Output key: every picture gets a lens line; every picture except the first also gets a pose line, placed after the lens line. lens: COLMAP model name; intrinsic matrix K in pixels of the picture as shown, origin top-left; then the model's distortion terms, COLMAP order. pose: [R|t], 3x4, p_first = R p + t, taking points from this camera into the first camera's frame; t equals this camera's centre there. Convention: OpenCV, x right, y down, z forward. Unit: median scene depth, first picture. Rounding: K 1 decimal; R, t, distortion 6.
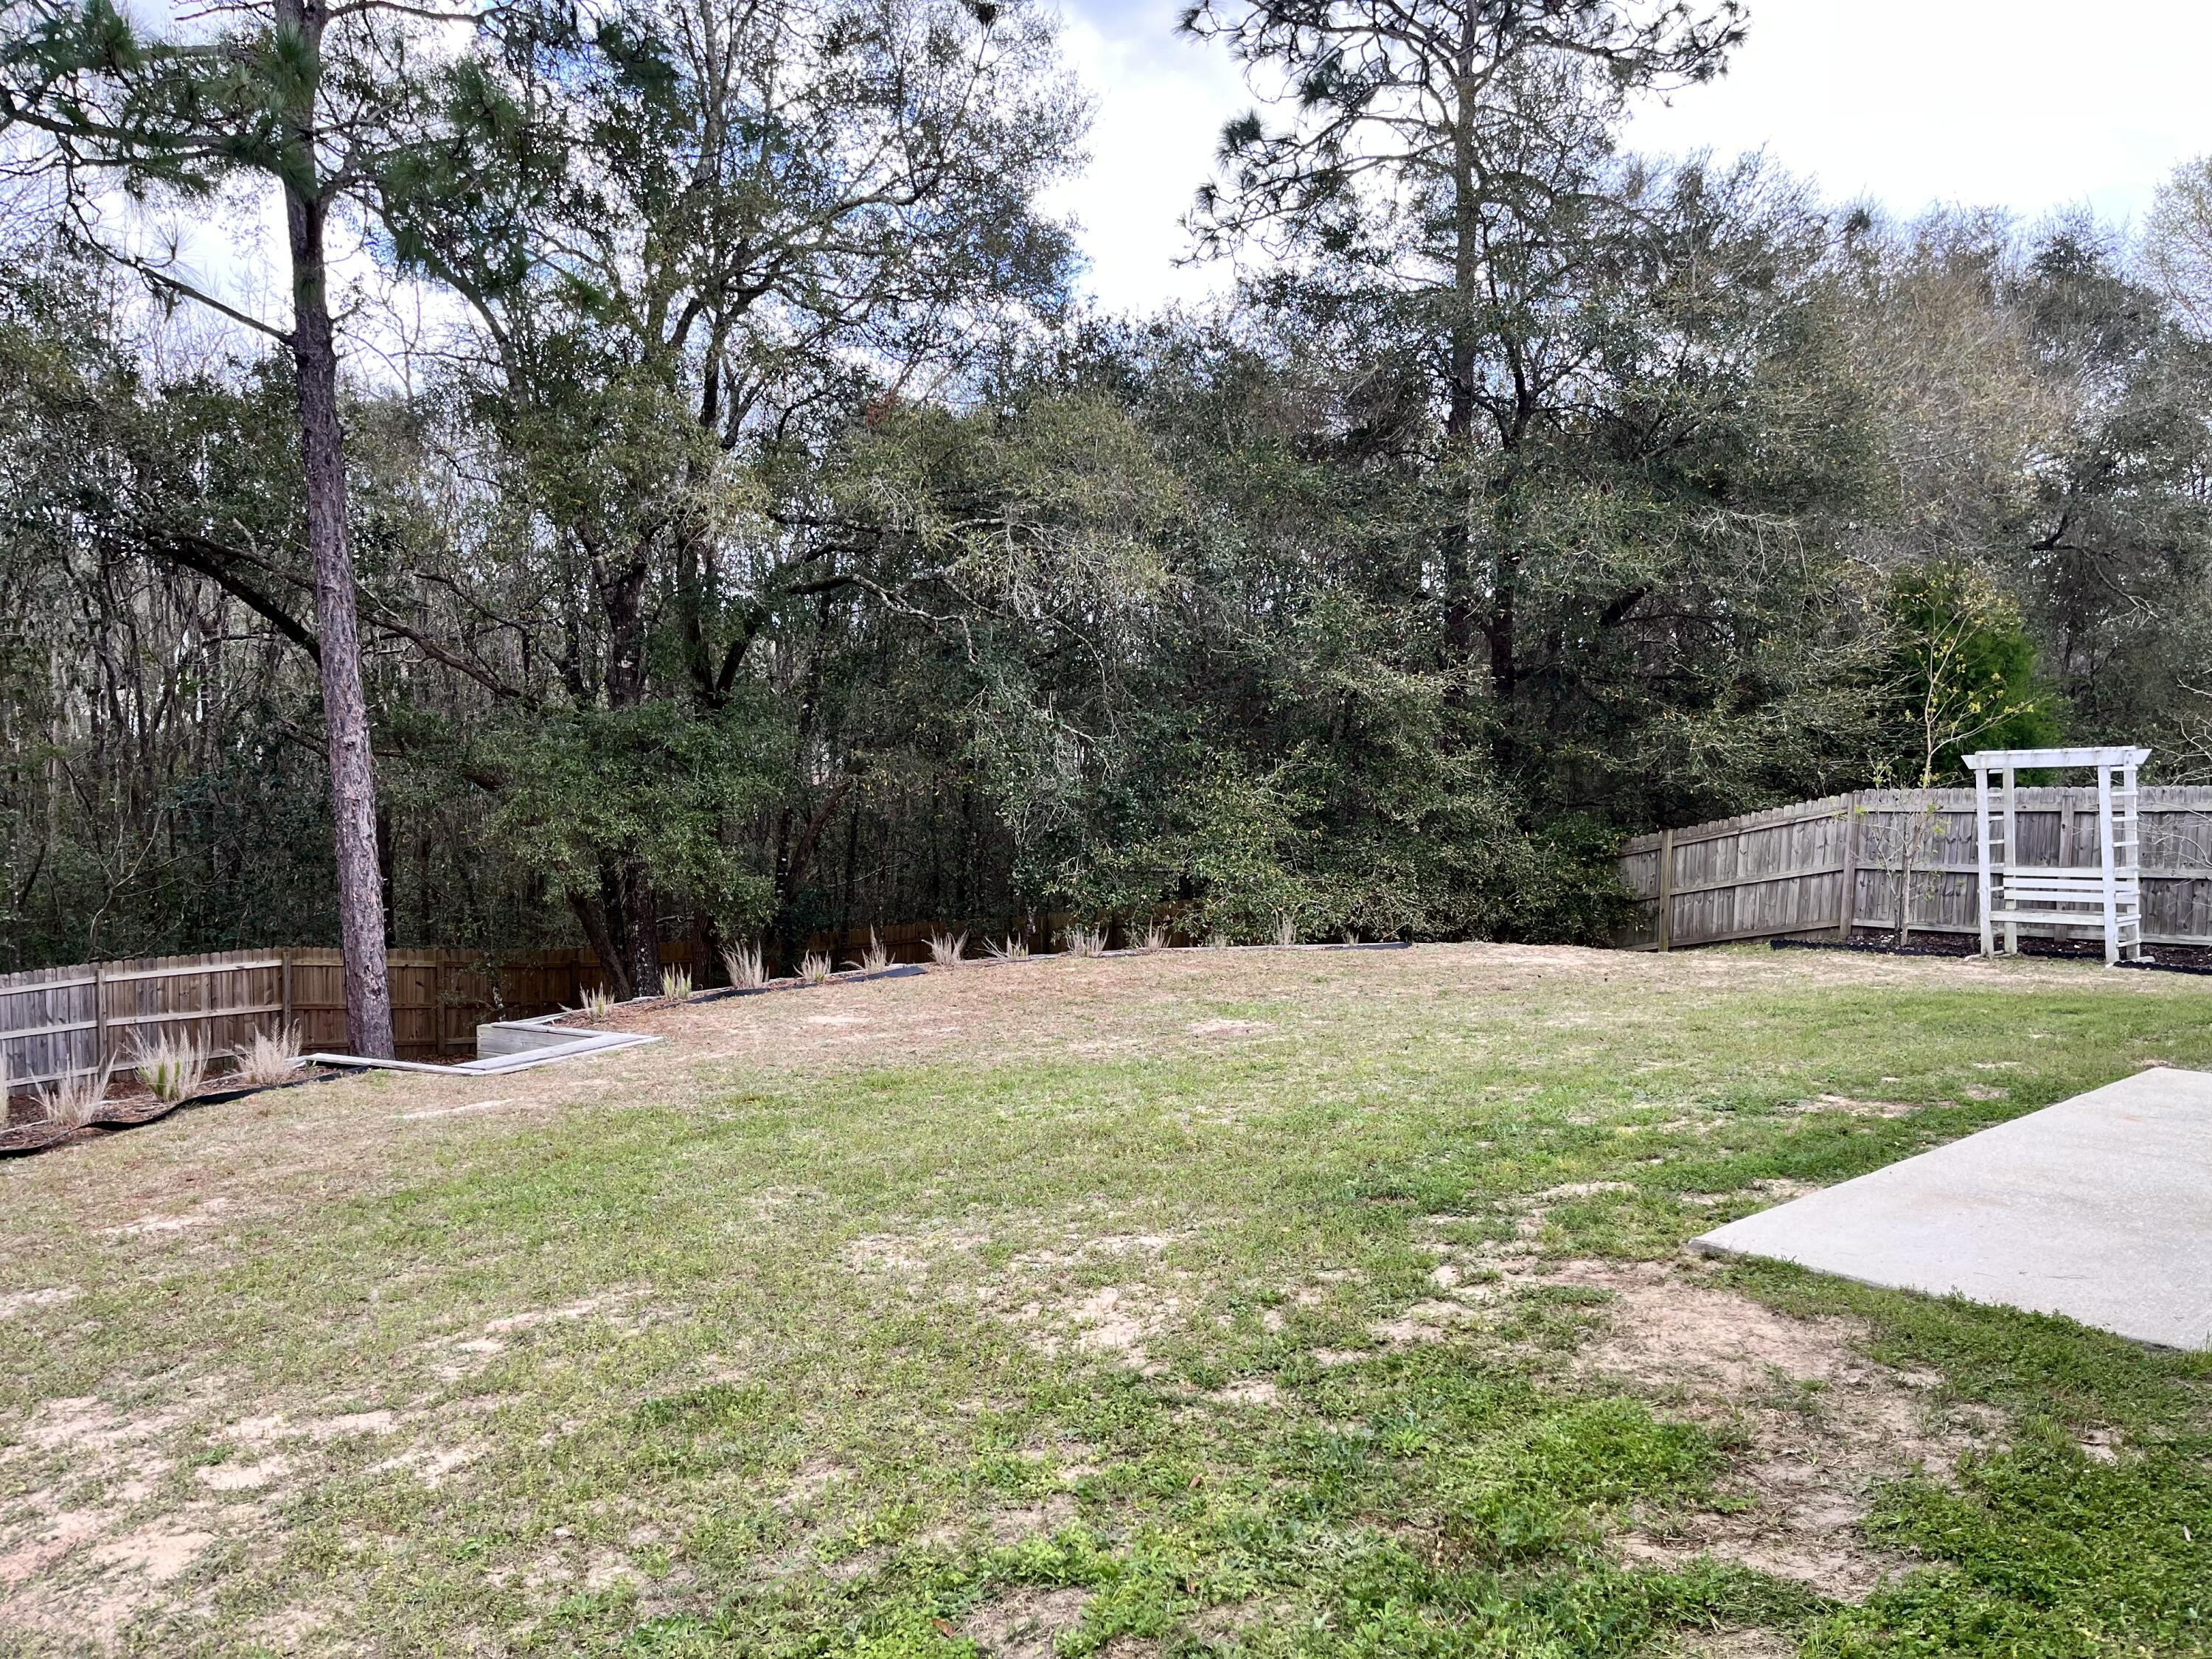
lens RADIAL K [[1673.3, 0, 1117.4], [0, 1673.3, 852.5], [0, 0, 1]] dist [0.071387, -0.096459]
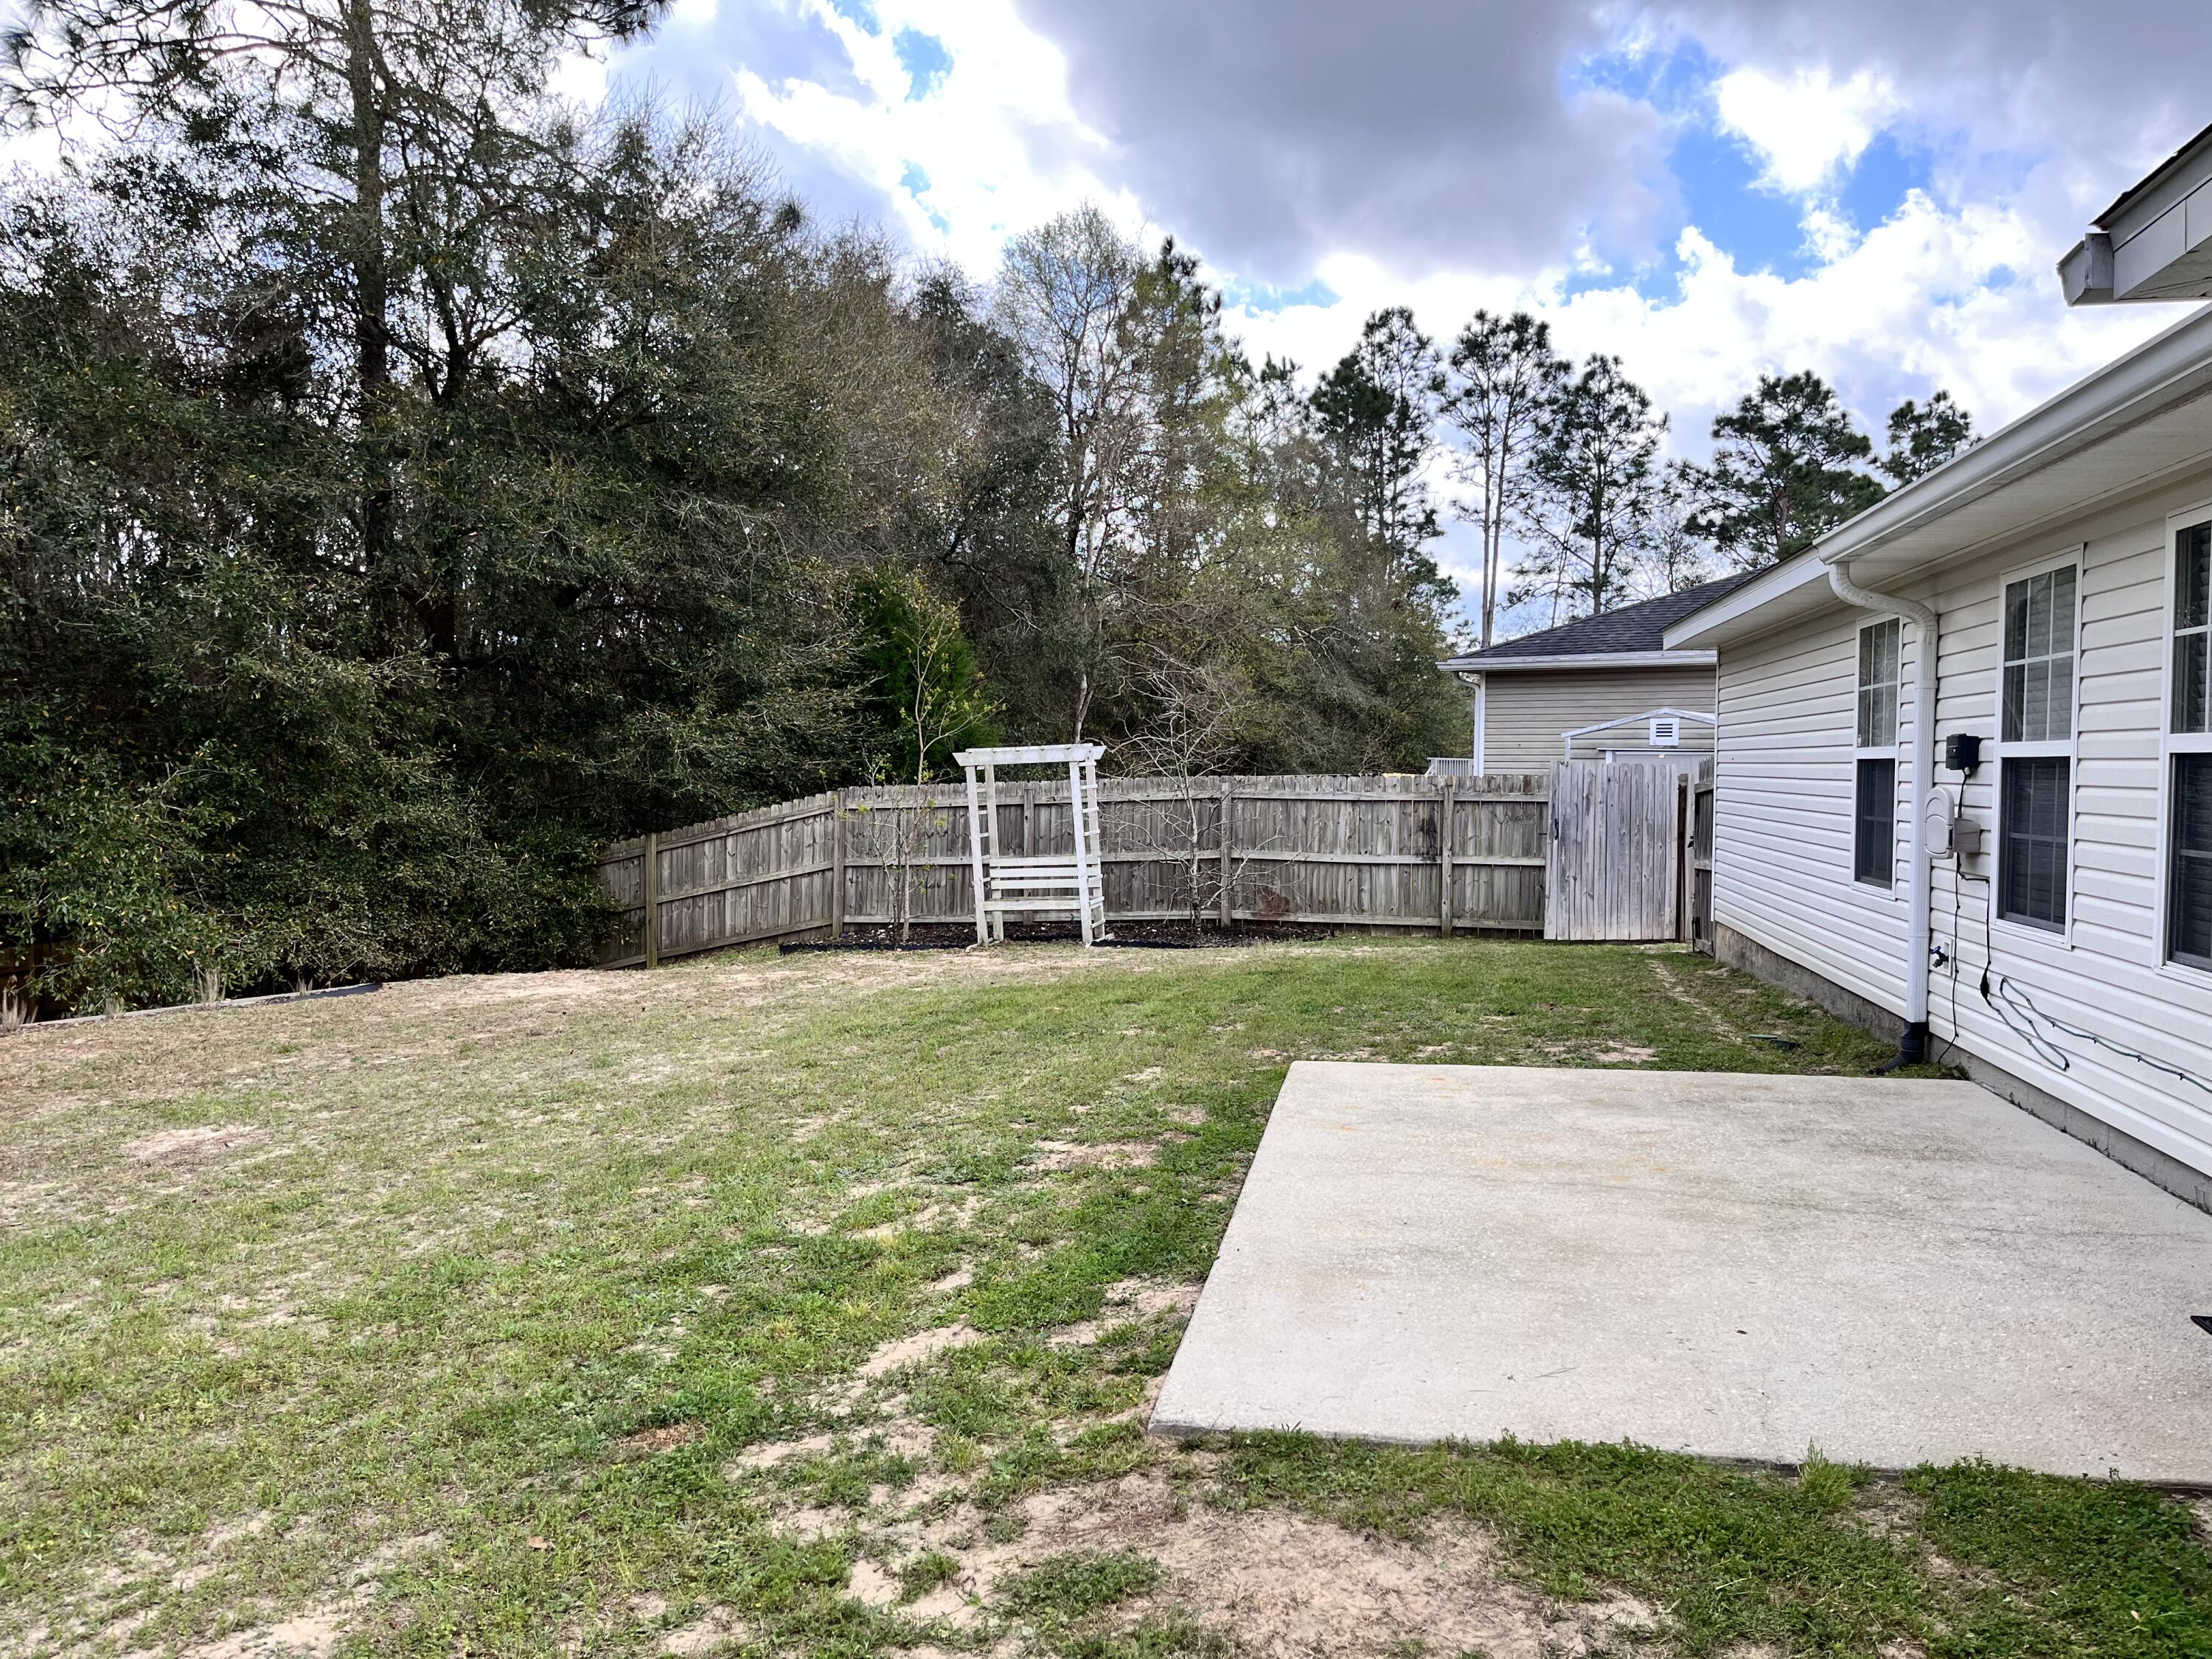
lens RADIAL K [[1673.3, 0, 1114.9], [0, 1673.3, 847.9], [0, 0, 1]] dist [0.071387, -0.096459]
pose [[0.803511, -0.044609, 0.593615, -0.022752], [0.045710, 0.998868, 0.013191, -0.006947], [-0.593532, 0.016535, 0.804641, 0.100652]]
